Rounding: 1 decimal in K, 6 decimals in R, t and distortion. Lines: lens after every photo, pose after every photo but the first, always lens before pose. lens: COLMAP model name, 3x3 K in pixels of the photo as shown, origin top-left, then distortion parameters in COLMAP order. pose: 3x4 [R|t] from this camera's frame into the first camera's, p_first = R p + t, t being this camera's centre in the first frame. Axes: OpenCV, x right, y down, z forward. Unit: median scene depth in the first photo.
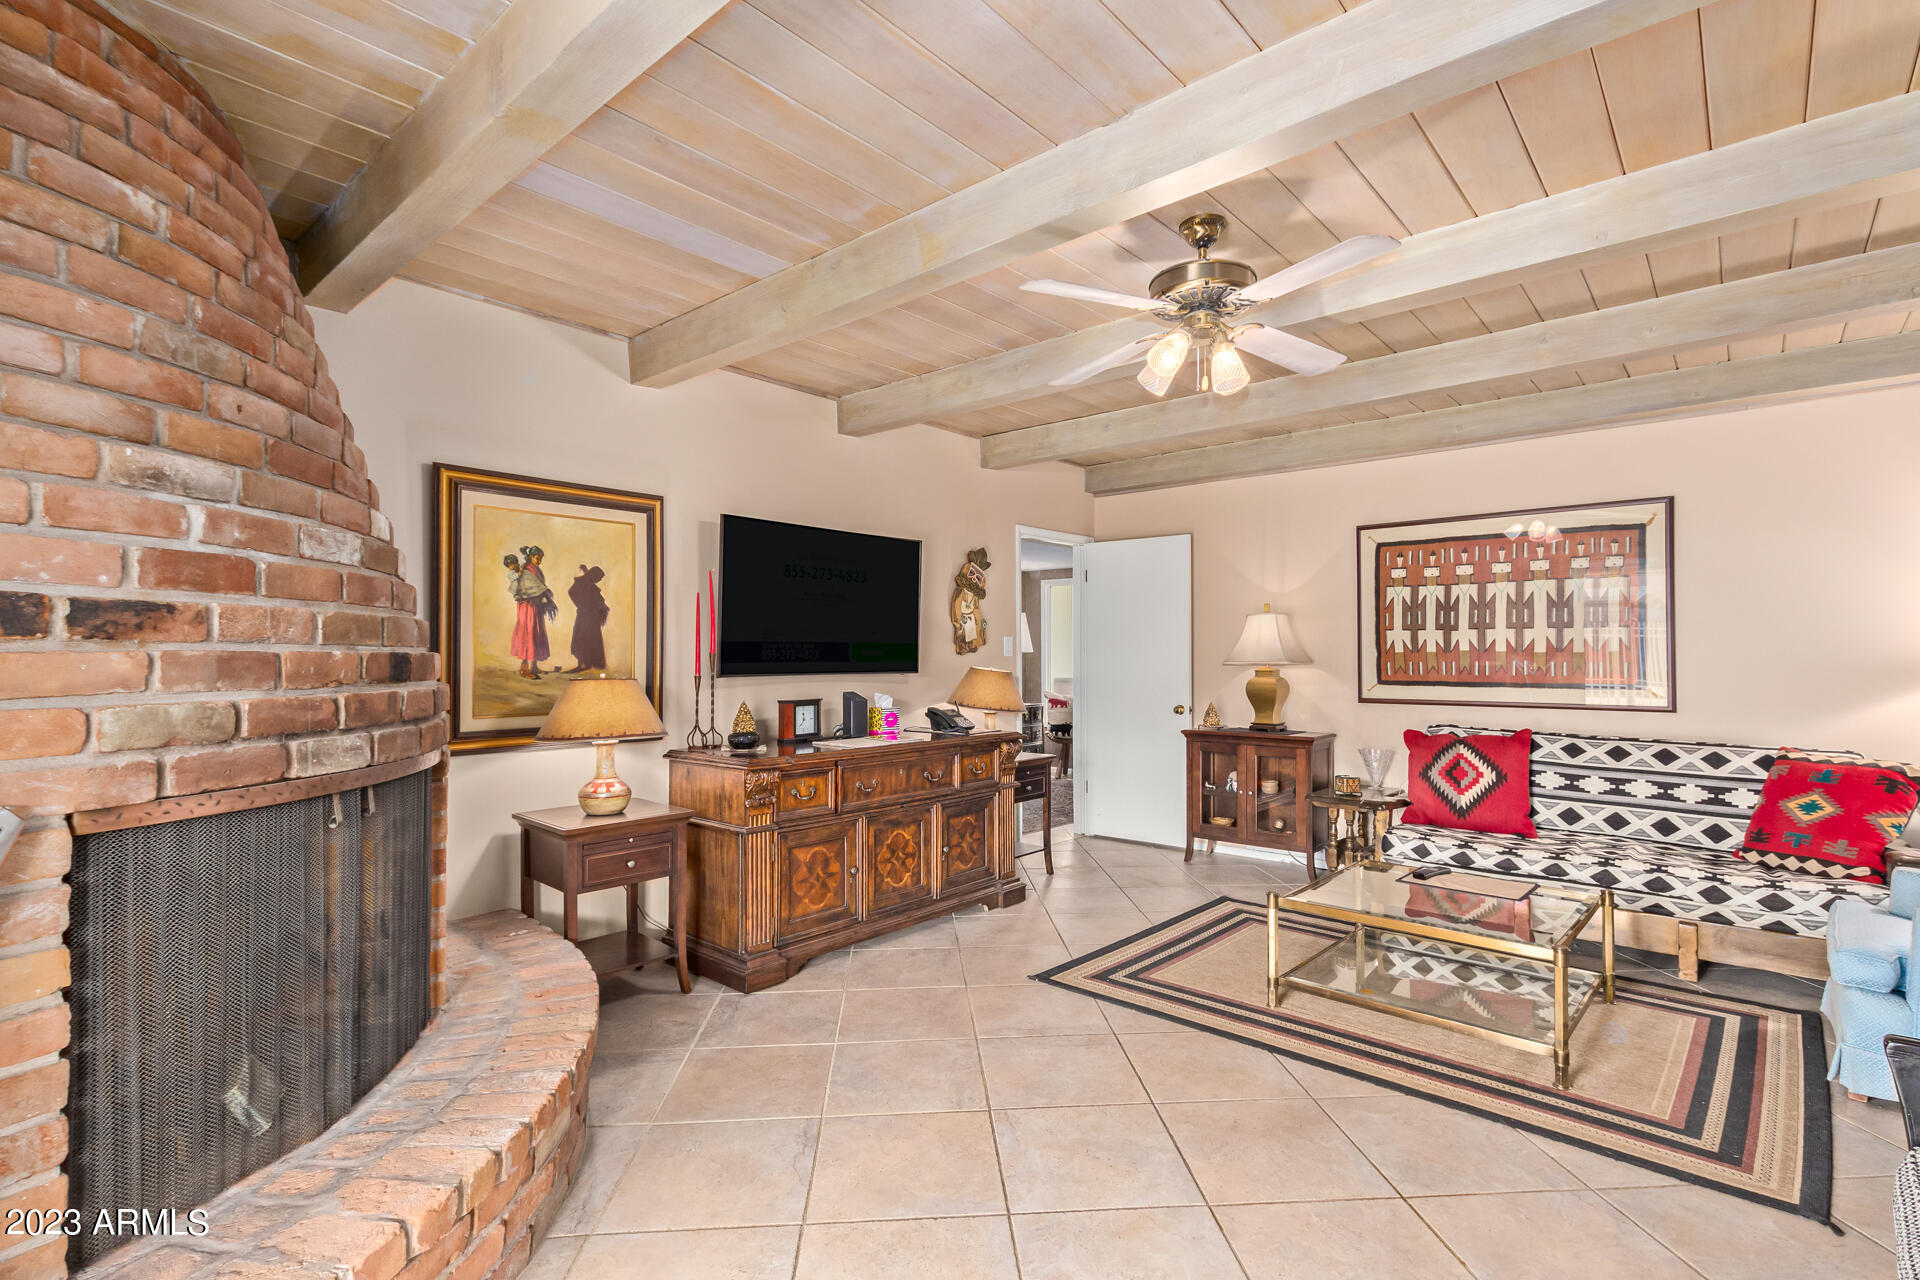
lens RADIAL K [[898.1, 0, 959.1], [0, 898.1, 649.0], [0, 0, 1]] dist [0.005496, -0.000454]
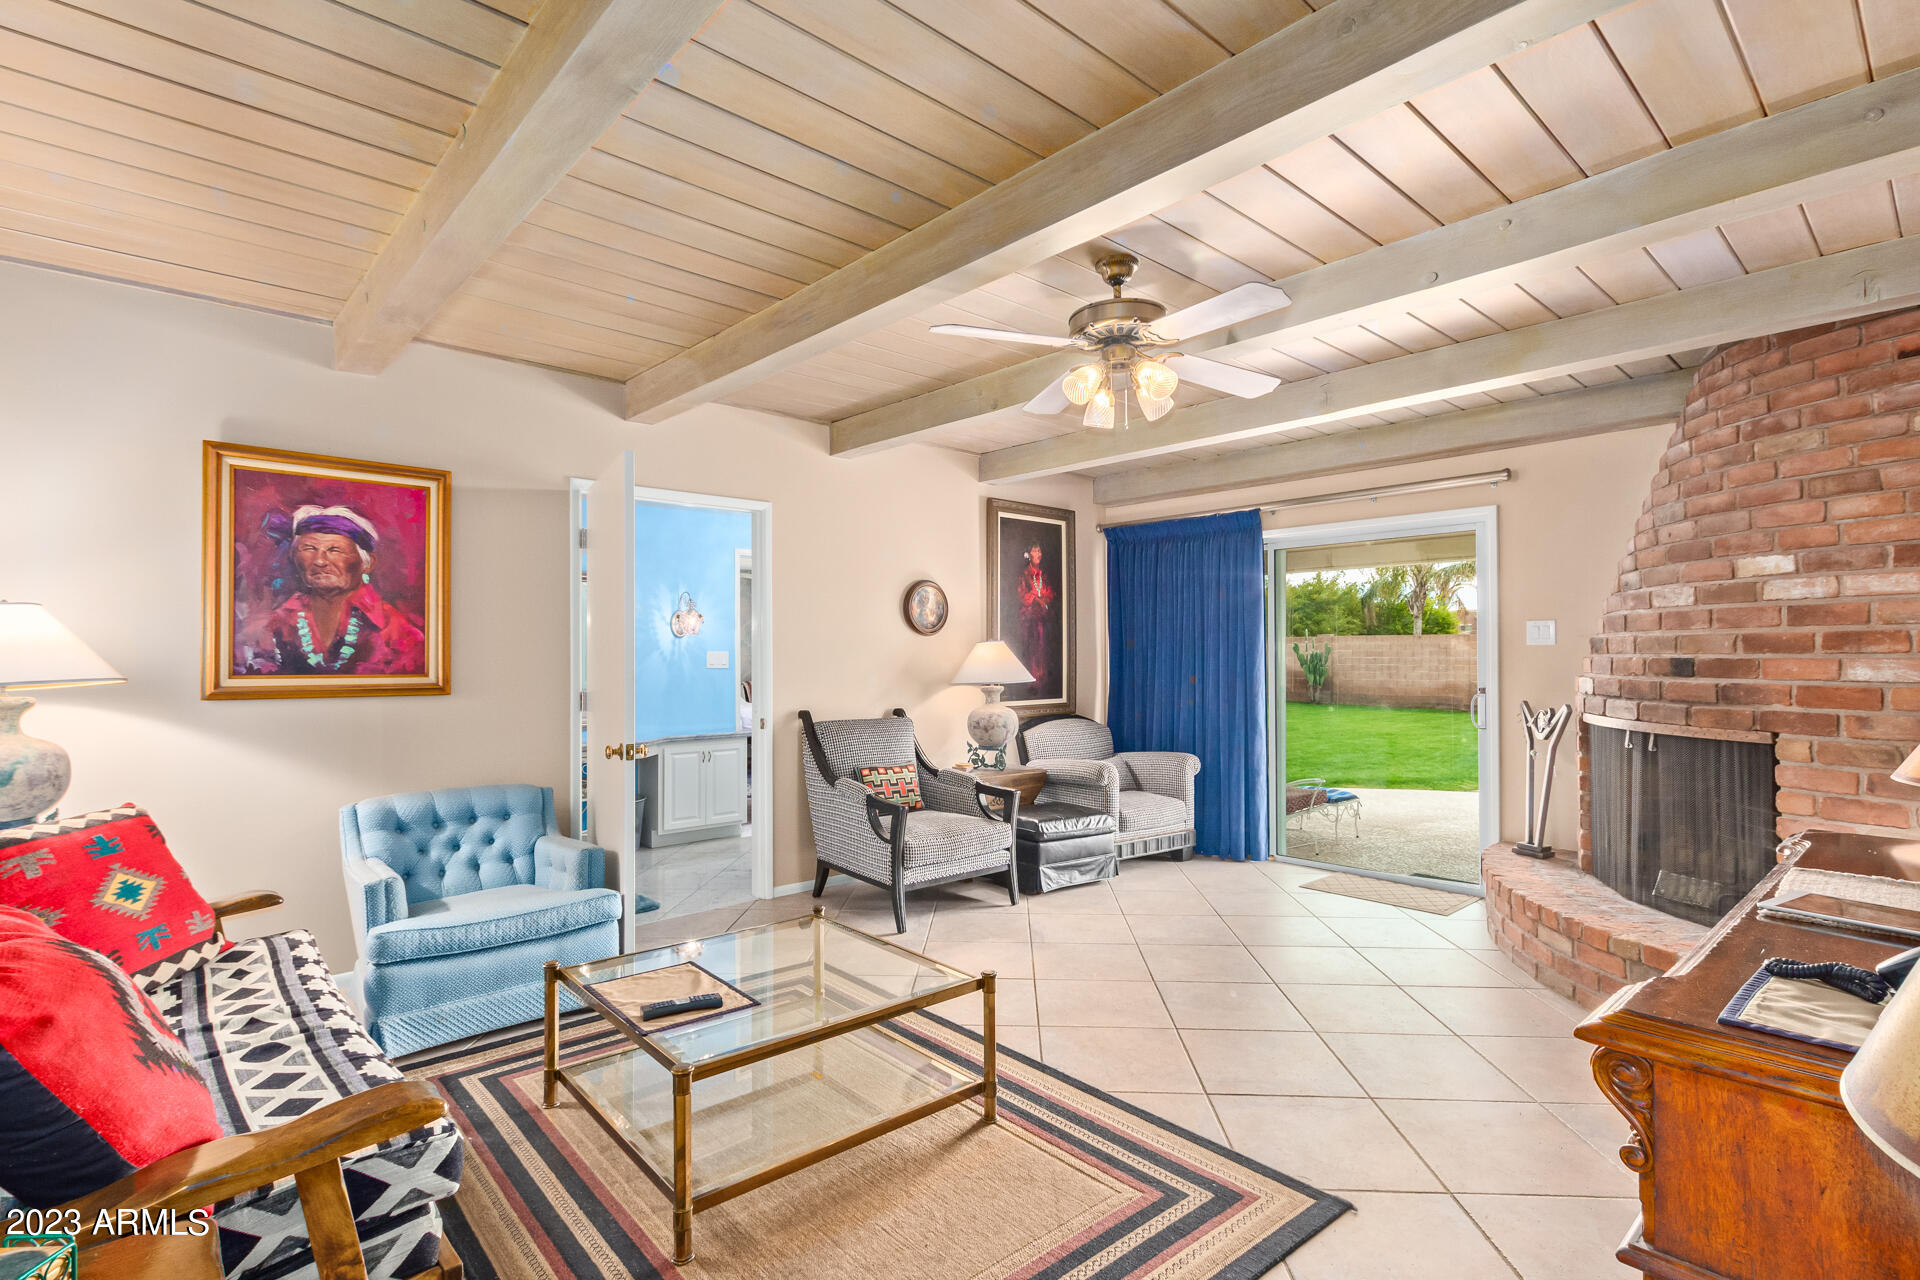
lens RADIAL K [[898.1, 0, 958.9], [0, 898.1, 647.2], [0, 0, 1]] dist [0.005496, -0.000454]
pose [[-0.992293, 0.002983, 0.123875, 0.217733], [0.001041, 0.999876, -0.015745, 0.004227], [-0.123906, -0.015495, -0.992173, 1.399824]]
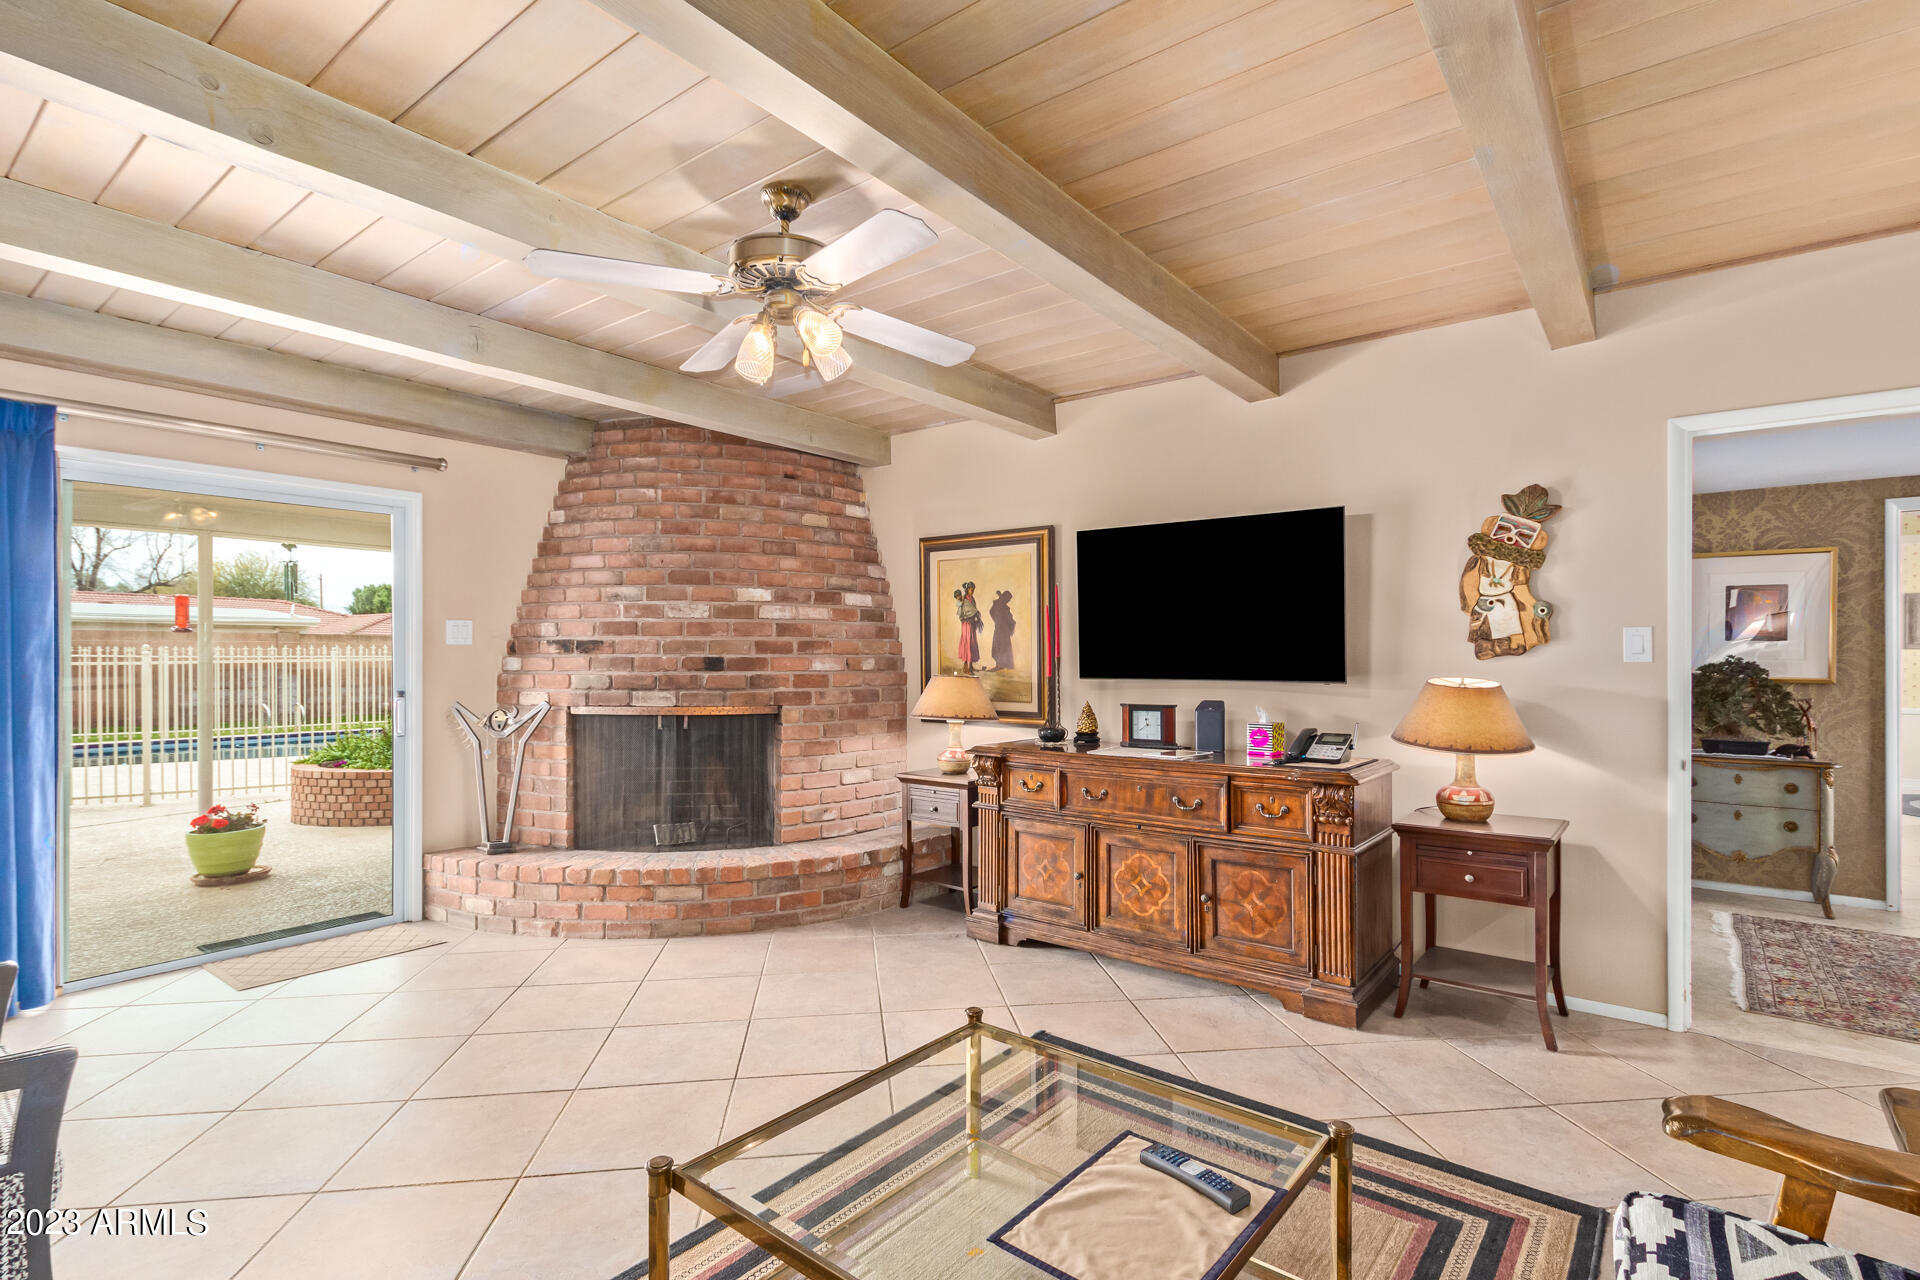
lens RADIAL K [[948.6, 0, 965.2], [0, 948.6, 658.0], [0, 0, 1]] dist [-0.003267, -0.000411]
pose [[0.066383, 0.002172, -0.997792, 0.846279], [0.005751, 0.999980, 0.002559, 0.001884], [0.997778, -0.005908, 0.066369, 0.742073]]
